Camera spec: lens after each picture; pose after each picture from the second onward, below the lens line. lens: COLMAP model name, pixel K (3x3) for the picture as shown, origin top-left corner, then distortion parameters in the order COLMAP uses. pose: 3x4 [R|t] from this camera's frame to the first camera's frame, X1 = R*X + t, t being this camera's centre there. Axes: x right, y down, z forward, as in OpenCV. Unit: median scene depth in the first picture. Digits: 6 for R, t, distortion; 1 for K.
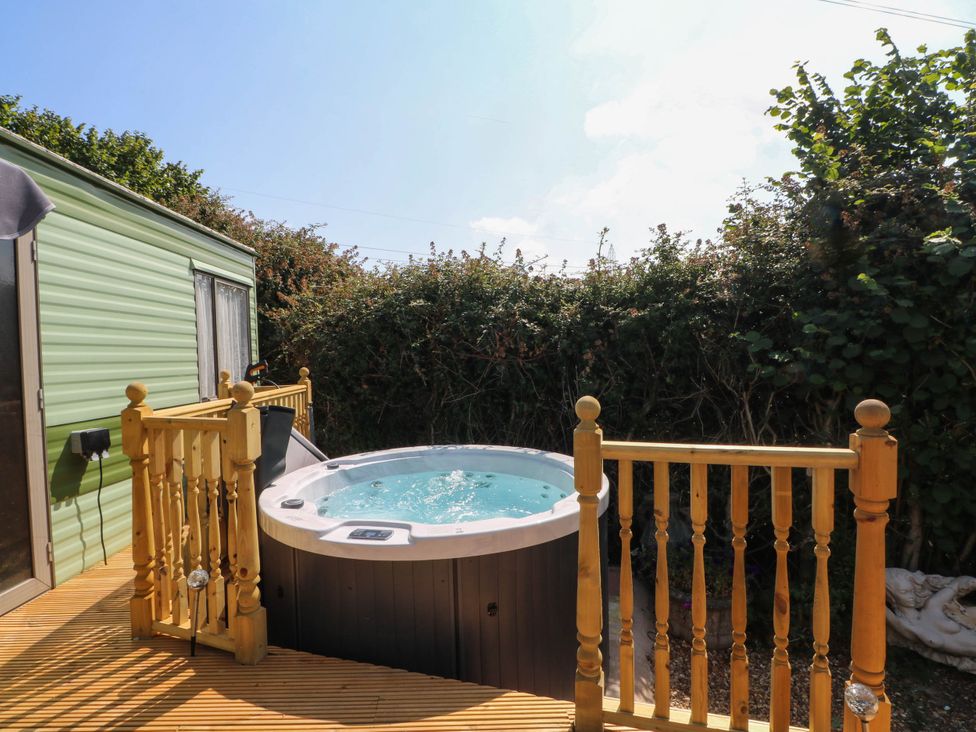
lens RADIAL K [[509.5, 0, 483.1], [0, 509.5, 364.4], [0, 0, 1]] dist [0.000597, -0.013650]
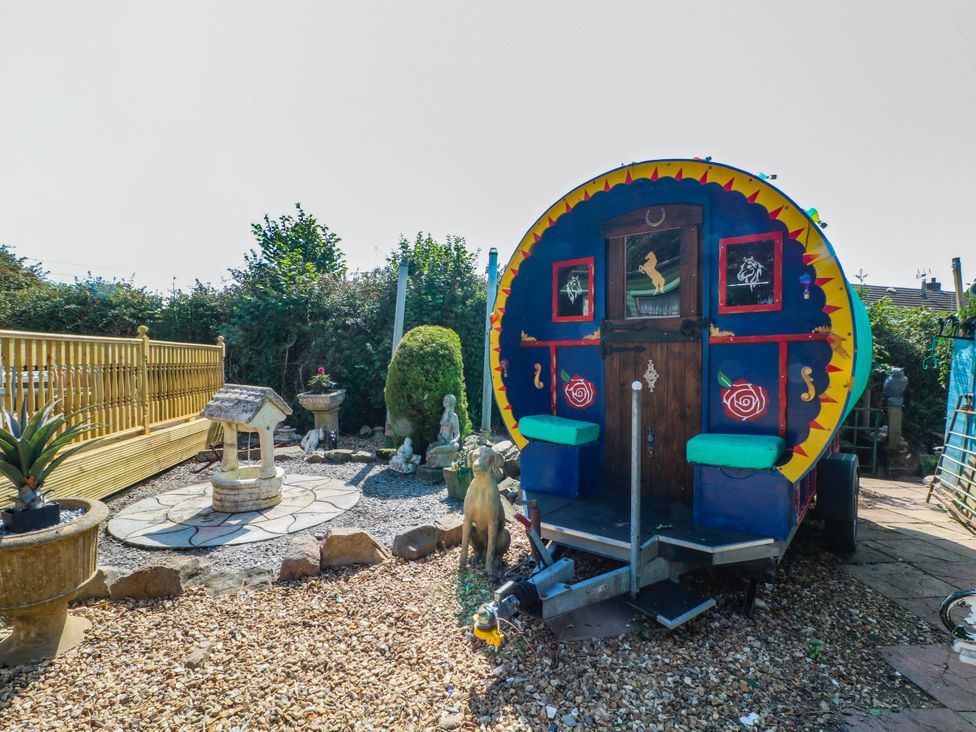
lens RADIAL K [[509.5, 0, 483.1], [0, 509.5, 364.4], [0, 0, 1]] dist [0.000597, -0.013650]
pose [[0.905860, 0.000178, 0.423577, 0.539636], [-0.002998, 0.999978, 0.005990, 0.098240], [-0.423566, -0.006696, 0.905841, -1.618450]]
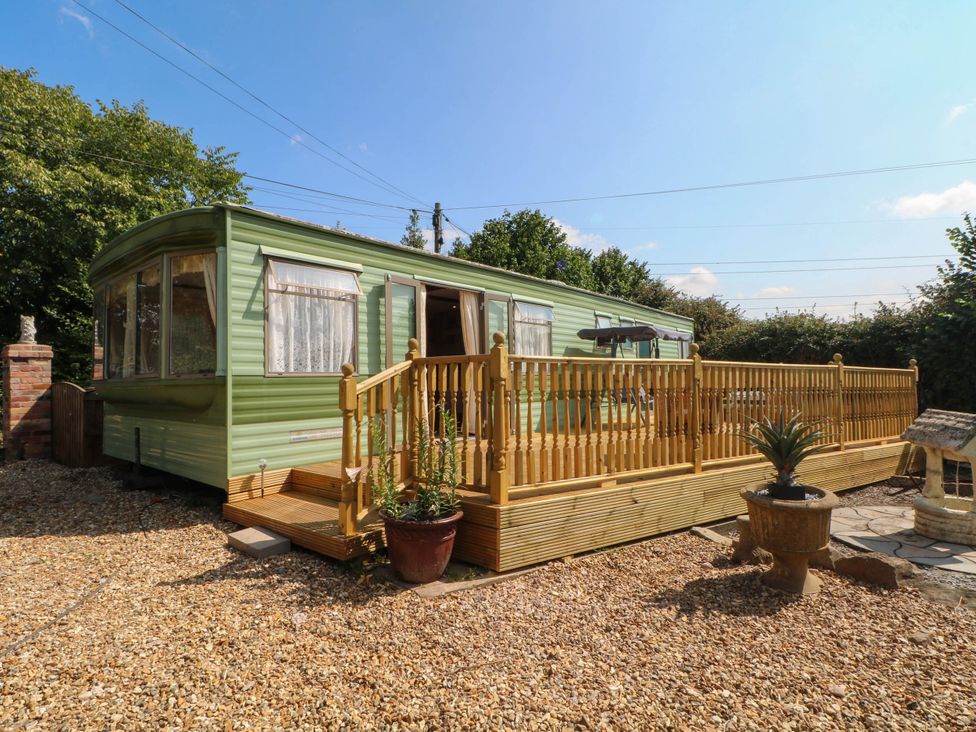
lens RADIAL K [[509.5, 0, 483.1], [0, 509.5, 364.4], [0, 0, 1]] dist [0.000597, -0.013650]
pose [[0.749467, -0.010133, -0.661964, 0.506580], [-0.012271, 0.999499, -0.029192, 0.096339], [0.661928, 0.030001, 0.748967, -1.822691]]
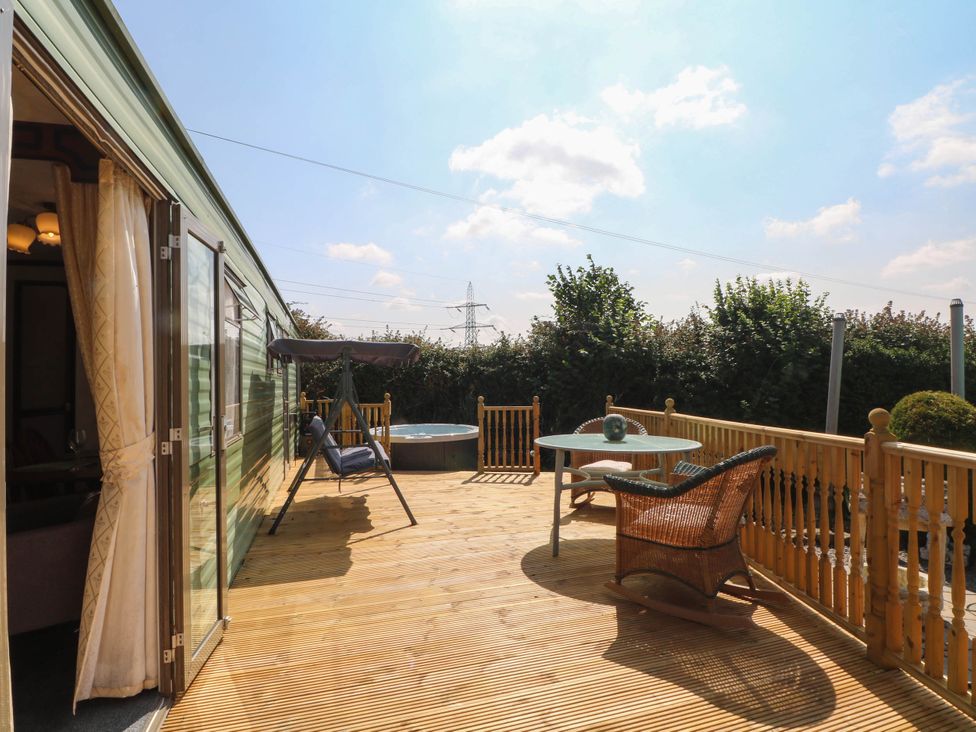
lens RADIAL K [[509.5, 0, 483.1], [0, 509.5, 364.4], [0, 0, 1]] dist [0.000597, -0.013650]
pose [[0.962536, 0.019565, 0.270446, -0.353230], [-0.003362, 0.998178, -0.060246, 0.019449], [-0.271132, 0.057079, 0.960848, -1.179114]]
